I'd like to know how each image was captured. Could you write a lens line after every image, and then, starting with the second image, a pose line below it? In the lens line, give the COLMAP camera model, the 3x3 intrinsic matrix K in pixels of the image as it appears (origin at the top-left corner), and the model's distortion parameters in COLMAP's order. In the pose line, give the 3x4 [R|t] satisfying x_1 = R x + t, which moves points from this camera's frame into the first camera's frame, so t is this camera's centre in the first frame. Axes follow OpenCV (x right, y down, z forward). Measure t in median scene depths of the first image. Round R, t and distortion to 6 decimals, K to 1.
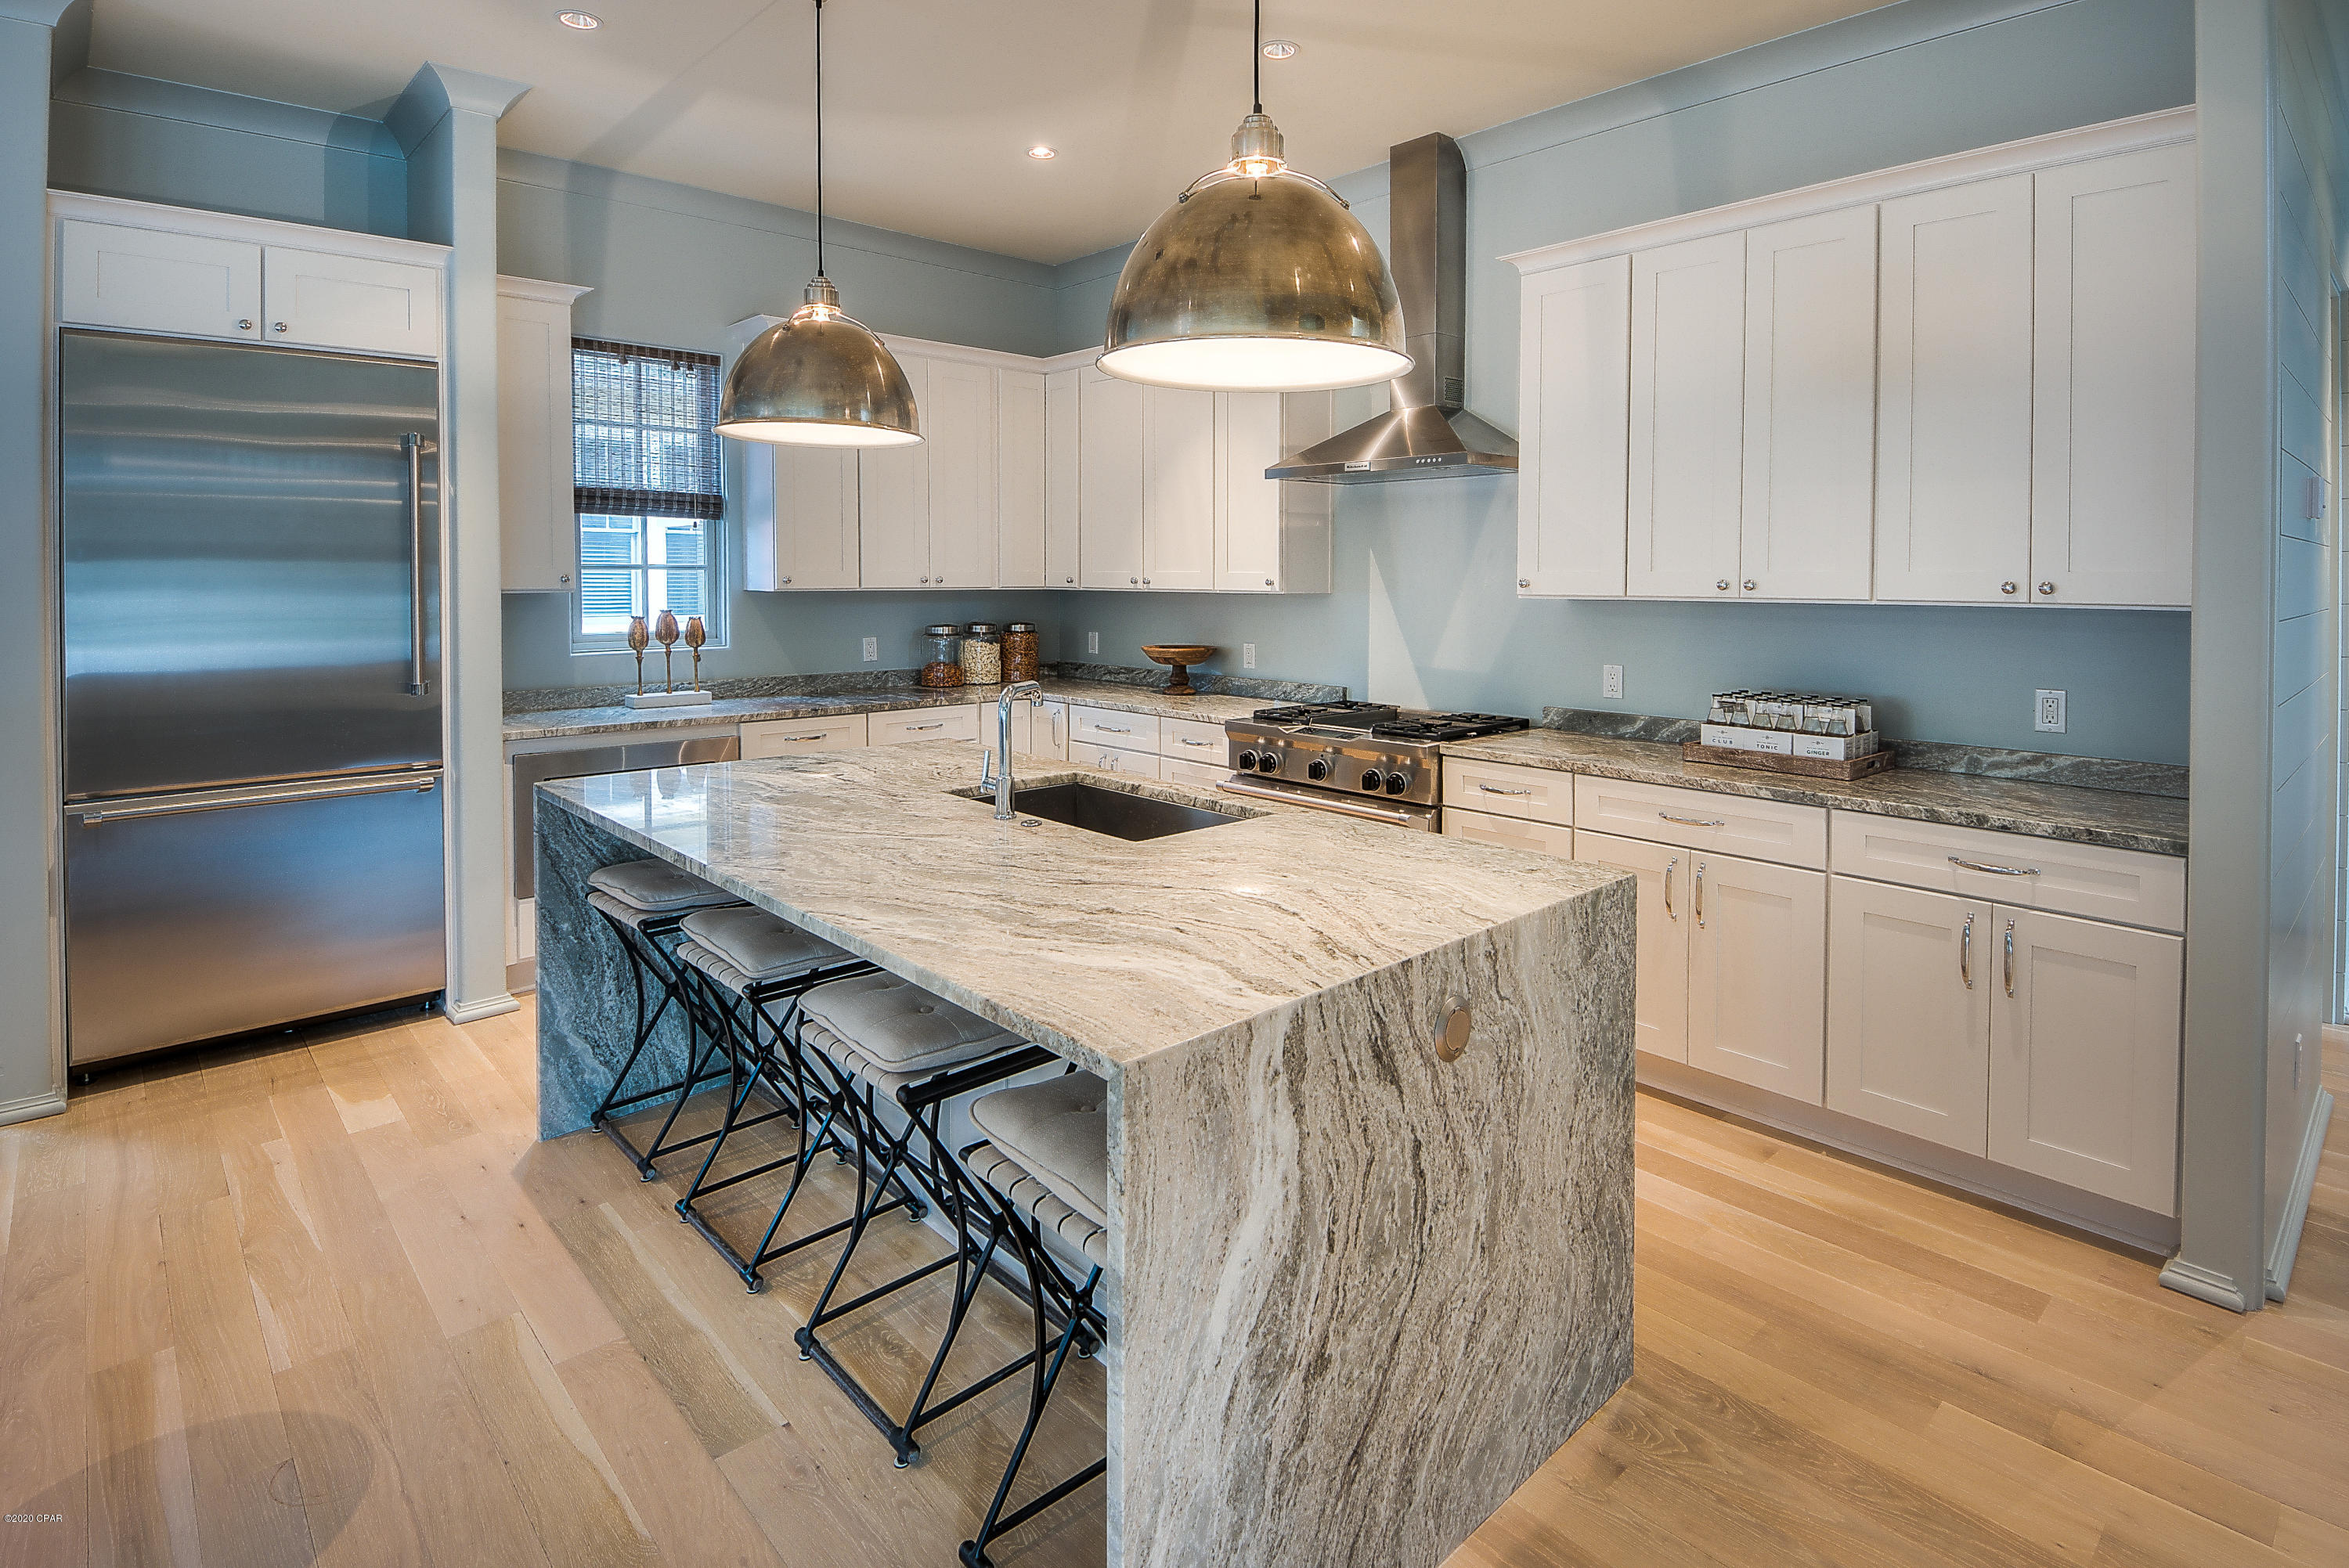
lens RADIAL K [[1176.9, 0, 1174.5], [0, 1176.9, 784.0], [0, 0, 1]] dist [0.029876, -0.024198]
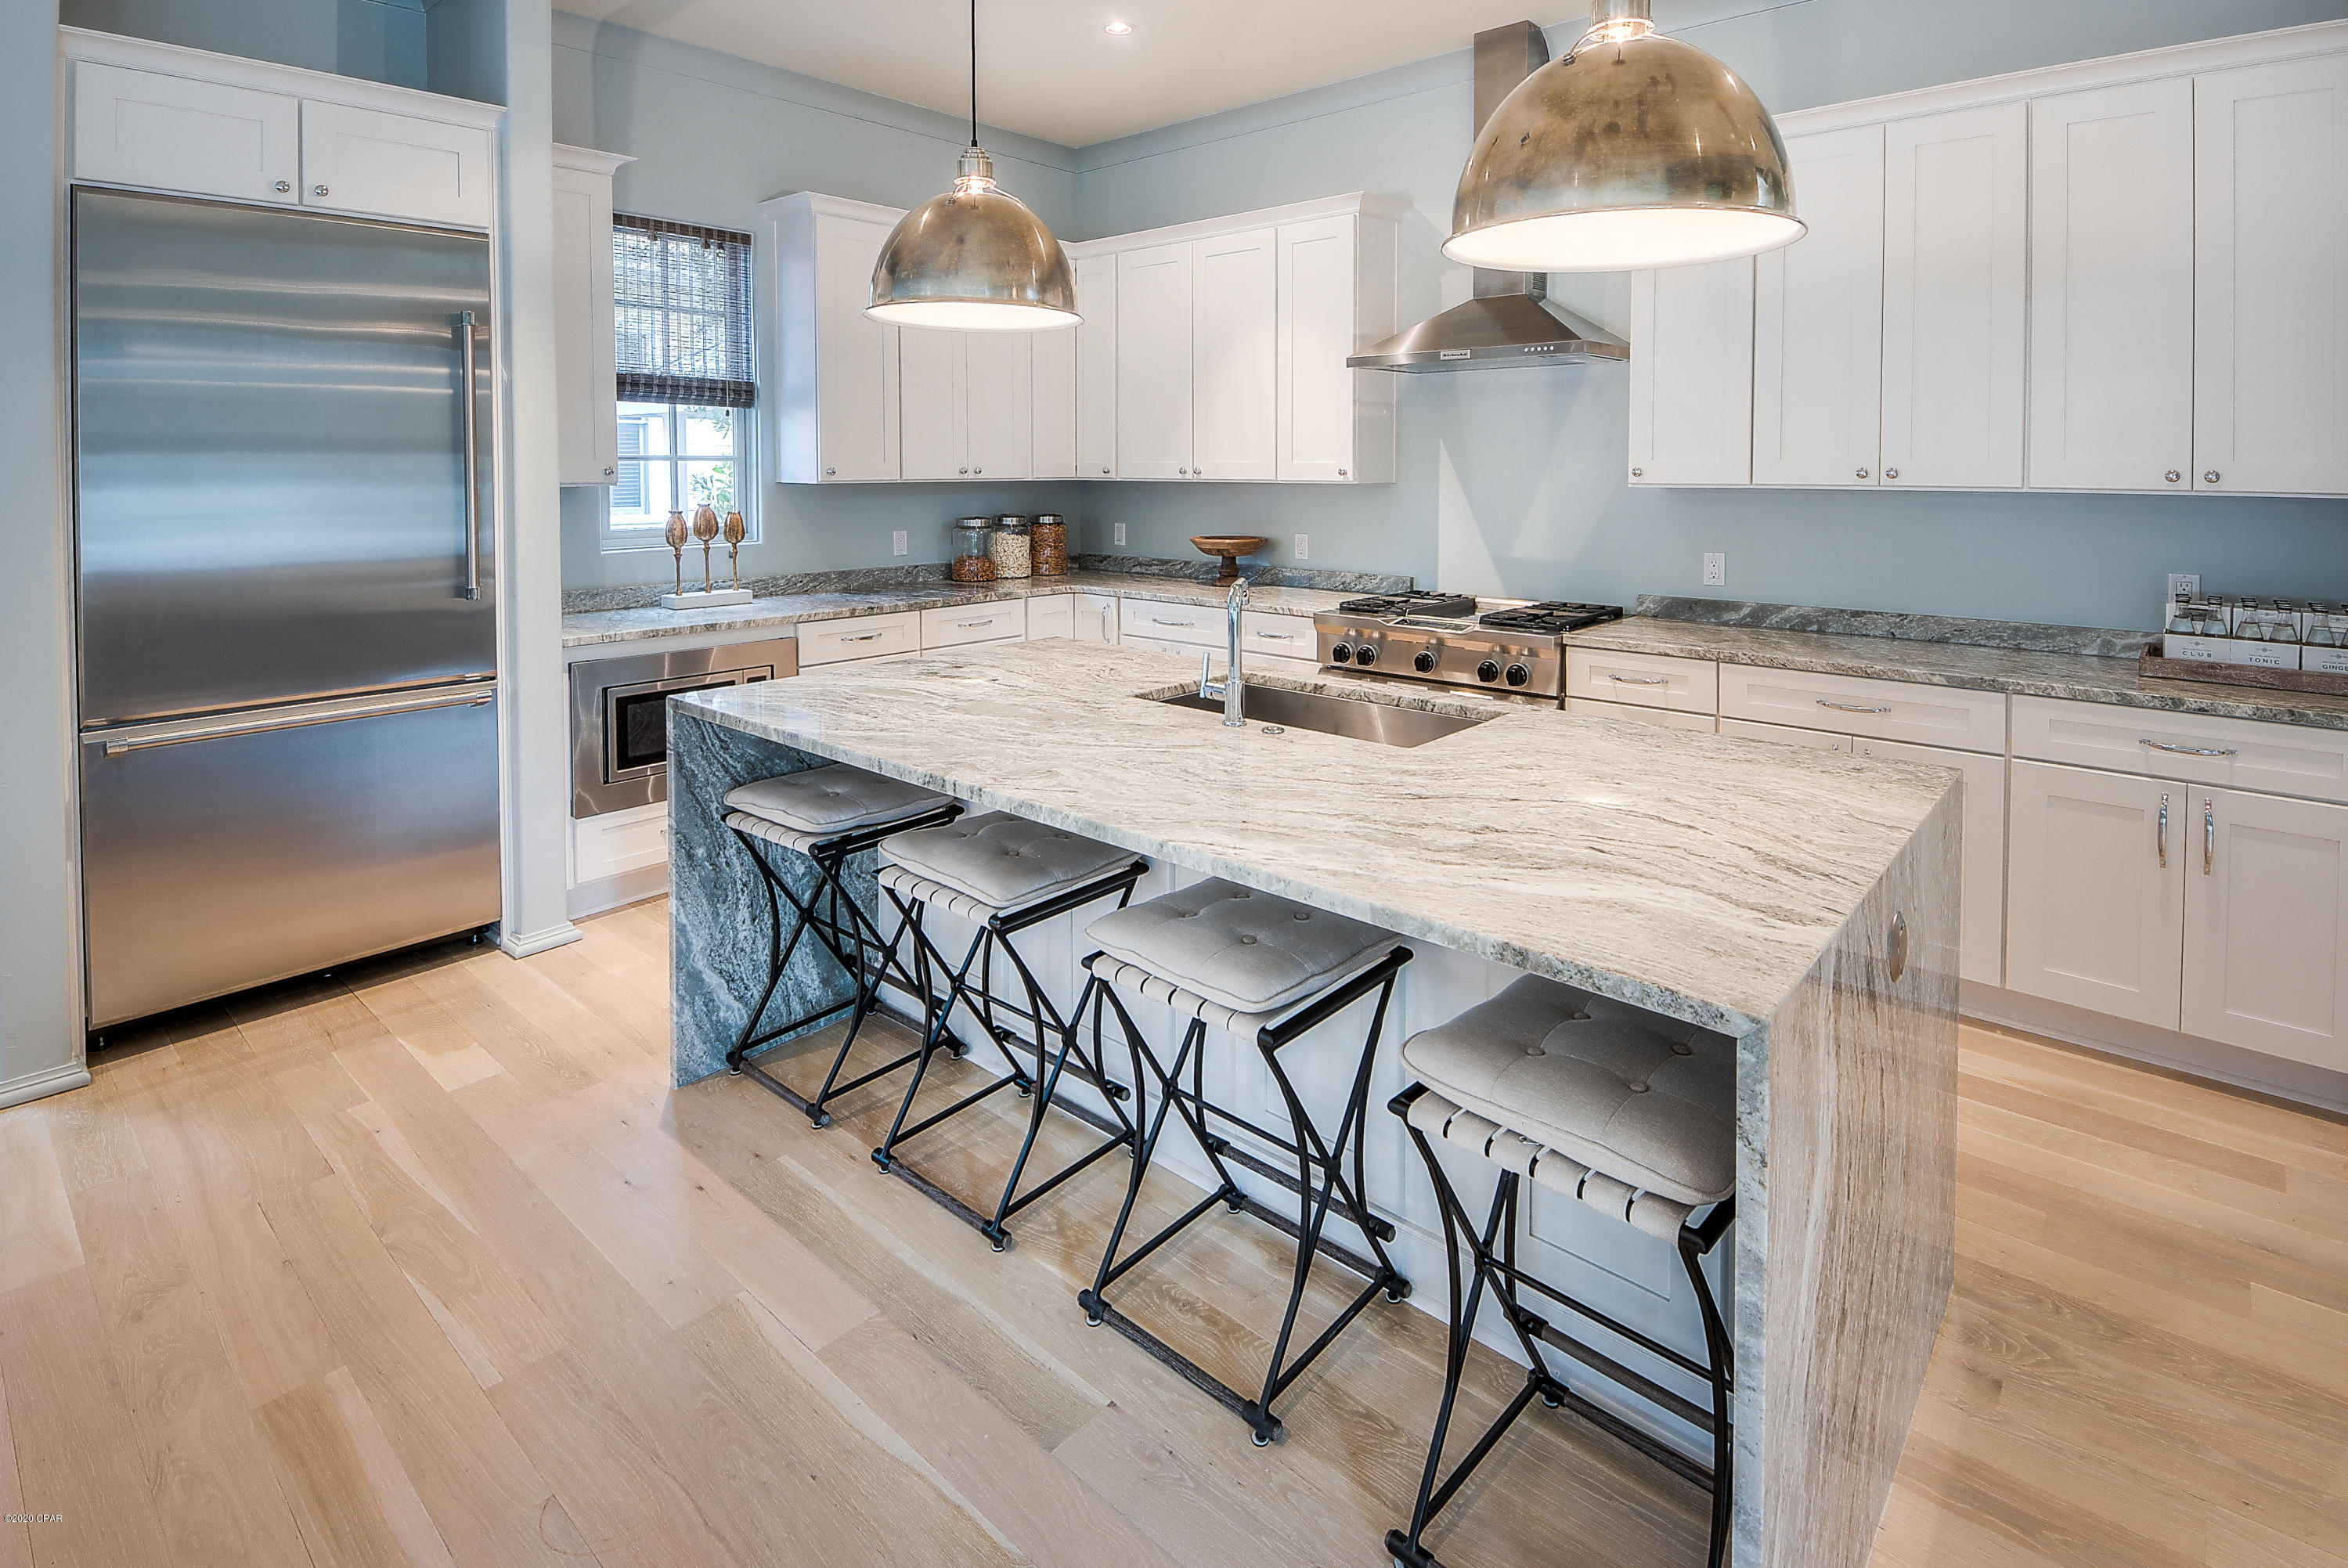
lens RADIAL K [[1152.6, 0, 1174.1], [0, 1152.6, 670.8], [0, 0, 1]] dist [0.029516, -0.021849]
pose [[0.994911, -0.020477, 0.098656, -0.225800], [0.020314, 0.999790, 0.002661, -0.014065], [-0.098690, -0.000643, 0.995118, 0.070677]]
